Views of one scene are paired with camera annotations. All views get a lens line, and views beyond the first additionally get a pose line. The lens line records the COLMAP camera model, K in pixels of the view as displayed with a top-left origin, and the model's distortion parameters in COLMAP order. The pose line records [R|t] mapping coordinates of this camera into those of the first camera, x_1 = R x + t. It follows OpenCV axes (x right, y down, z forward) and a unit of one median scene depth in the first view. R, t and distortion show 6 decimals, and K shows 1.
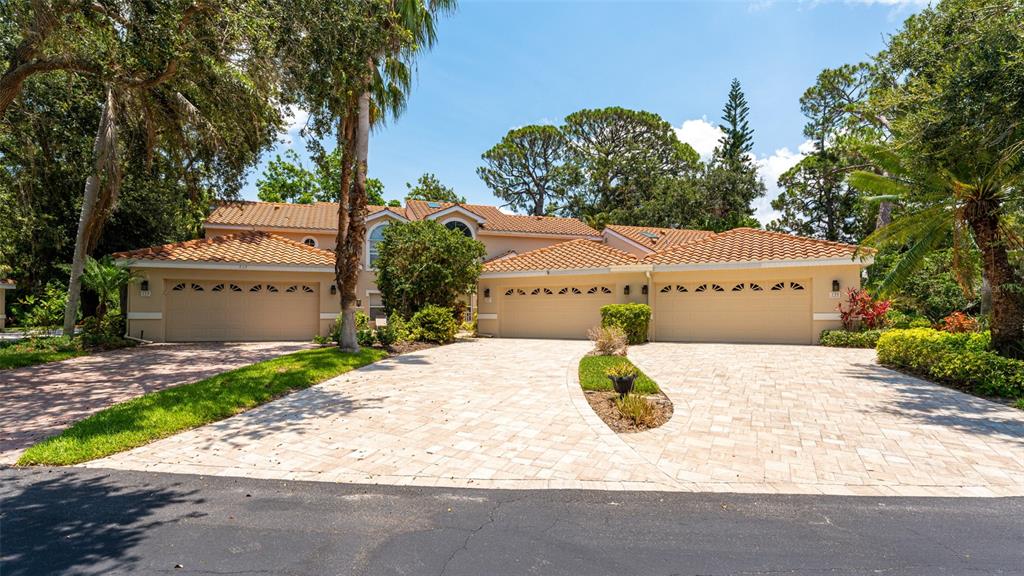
lens RADIAL K [[437.1, 0, 519.2], [0, 437.1, 302.2], [0, 0, 1]] dist [0.001011, -0.000225]
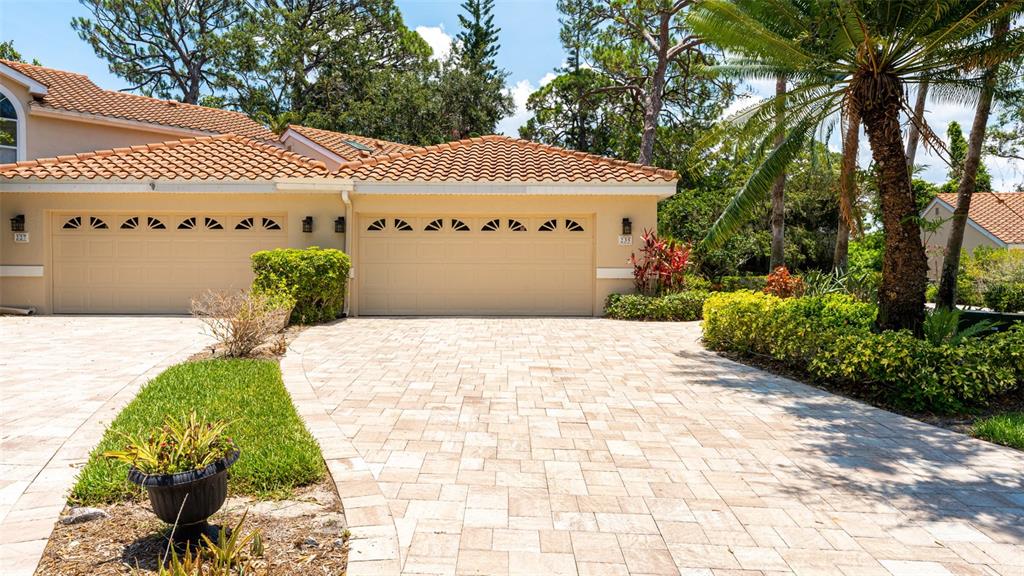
lens RADIAL K [[437.1, 0, 519.2], [0, 437.1, 302.2], [0, 0, 1]] dist [0.001011, -0.000225]
pose [[0.831741, -0.026478, 0.554532, 0.142847], [-0.023254, 0.996324, 0.082452, 0.016460], [-0.554676, -0.081474, 0.828068, 0.344879]]
